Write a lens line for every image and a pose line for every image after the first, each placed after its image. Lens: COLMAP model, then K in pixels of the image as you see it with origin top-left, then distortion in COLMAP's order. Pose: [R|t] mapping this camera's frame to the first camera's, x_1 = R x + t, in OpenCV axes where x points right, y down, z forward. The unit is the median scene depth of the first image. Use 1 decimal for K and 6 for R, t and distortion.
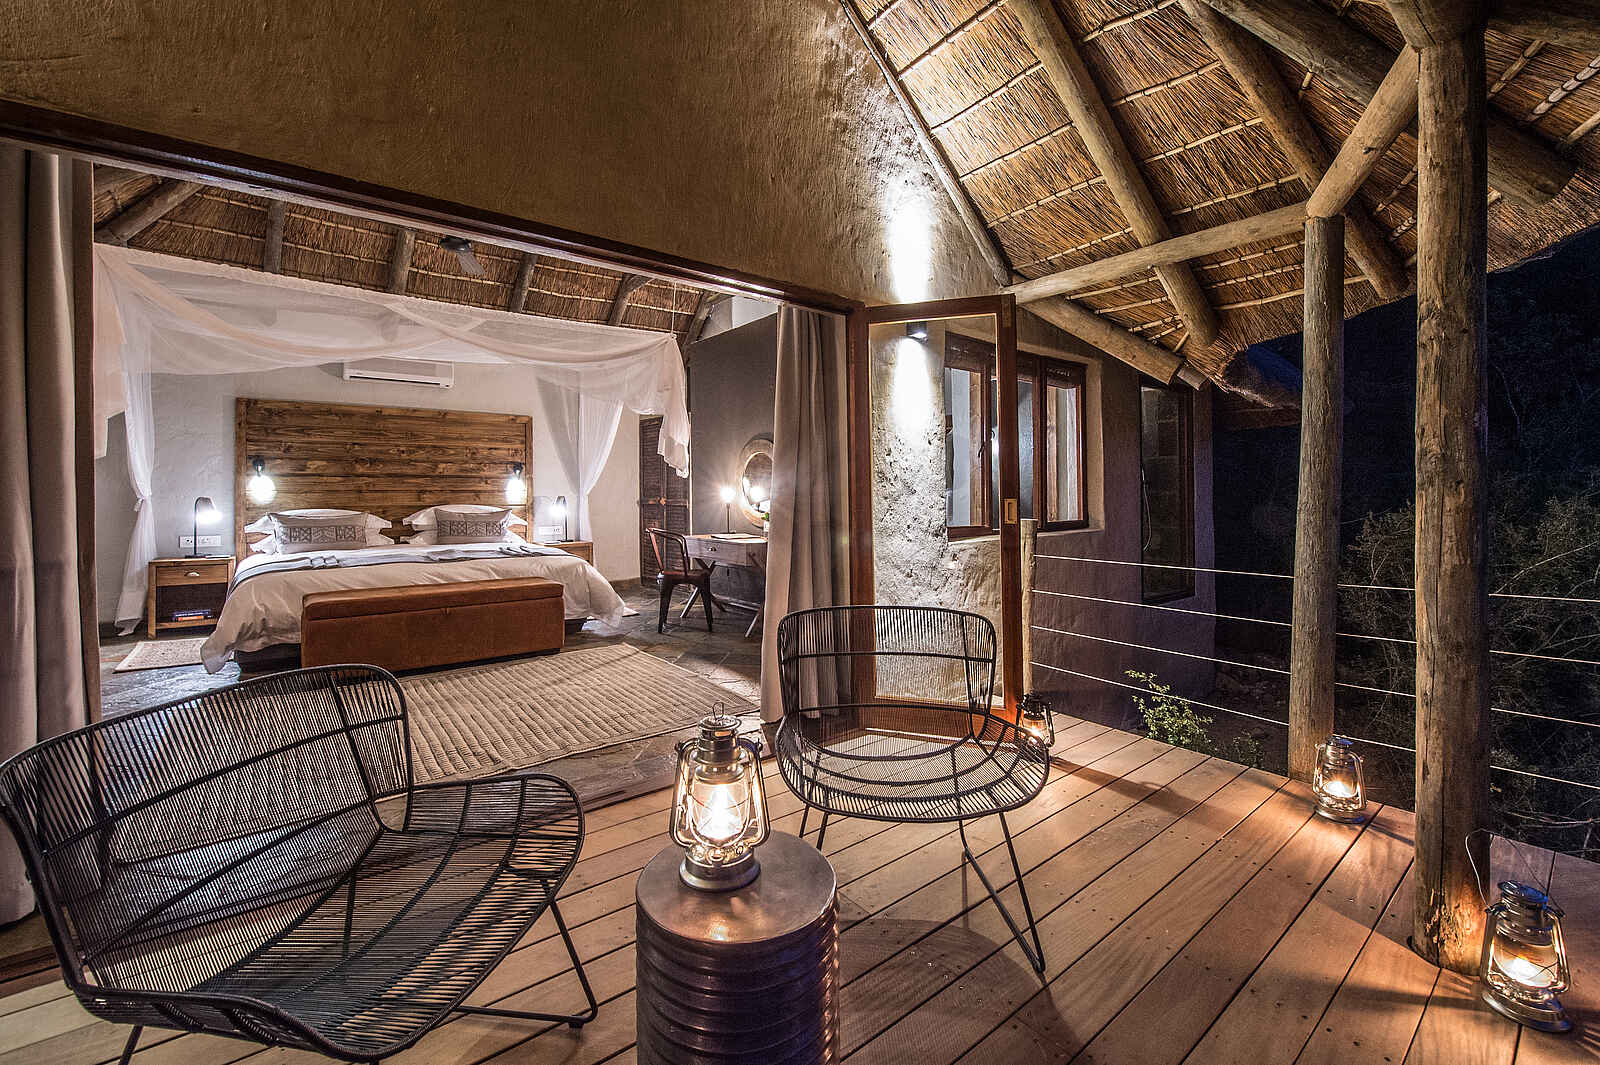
lens RADIAL K [[655.7, 0, 832.3], [0, 655.7, 499.0], [0, 0, 1]] dist [-0.019452, -0.000254]
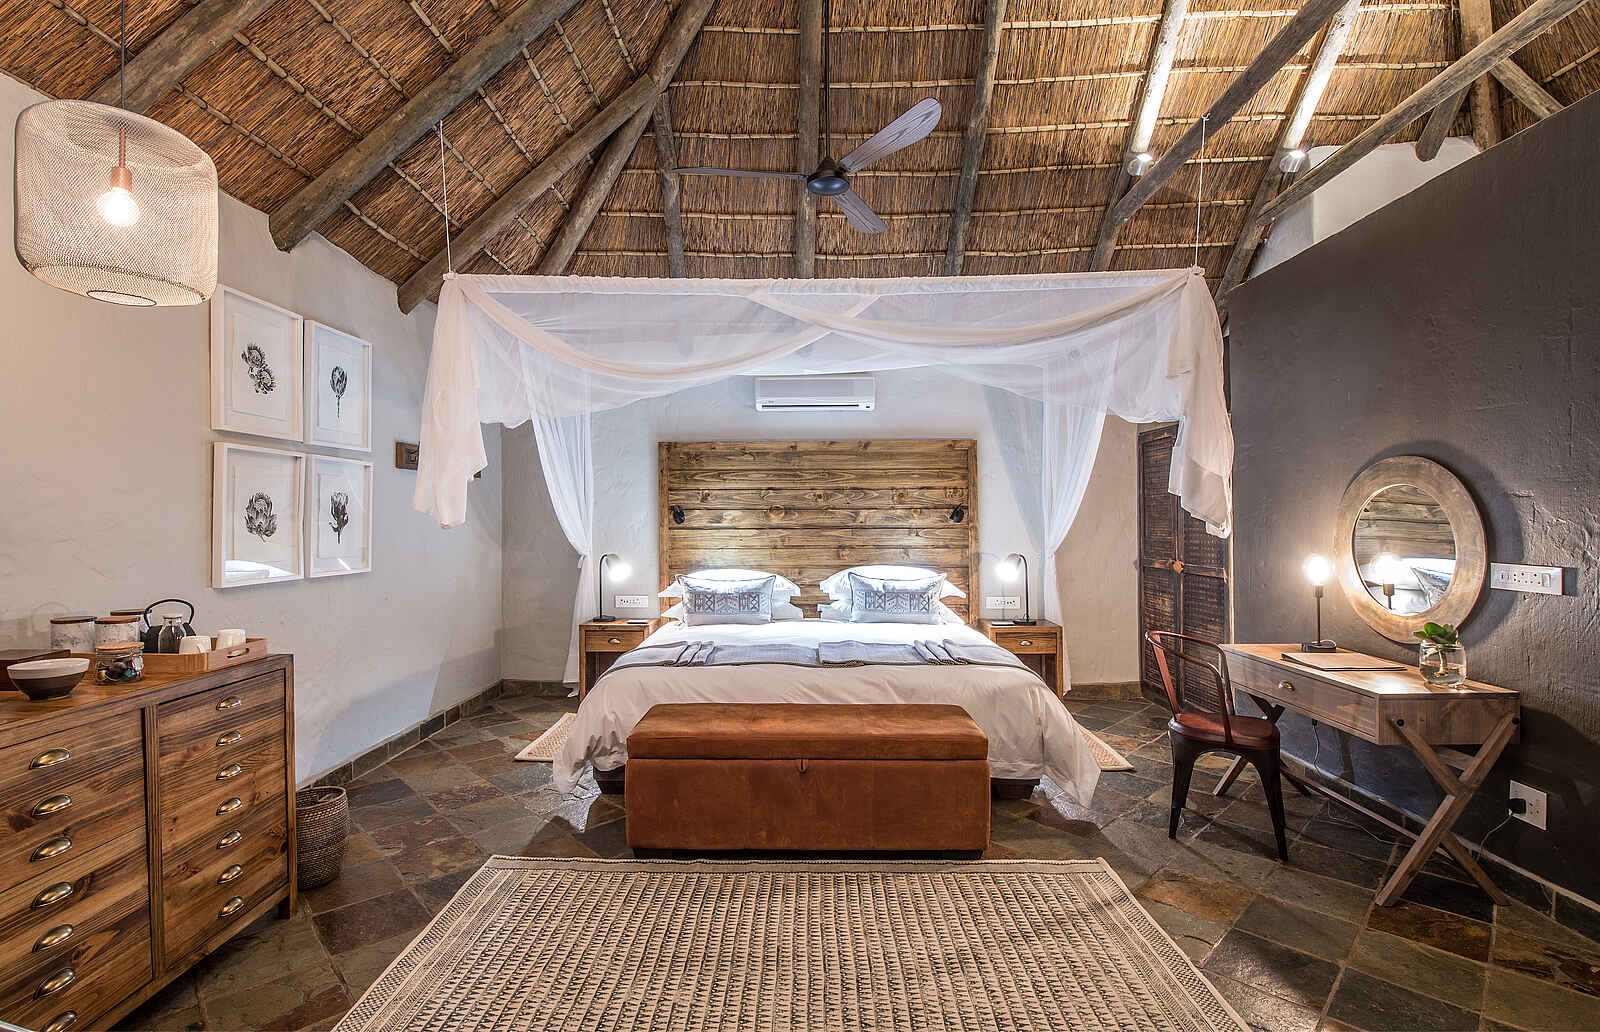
lens RADIAL K [[787.8, 0, 801.0], [0, 787.8, 518.3], [0, 0, 1]] dist [-0.016041, -0.000134]
pose [[0.765113, -0.006691, -0.643861, -0.074199], [-0.003505, 0.999888, -0.014555, -0.034819], [0.643887, 0.013393, 0.765004, 0.281545]]
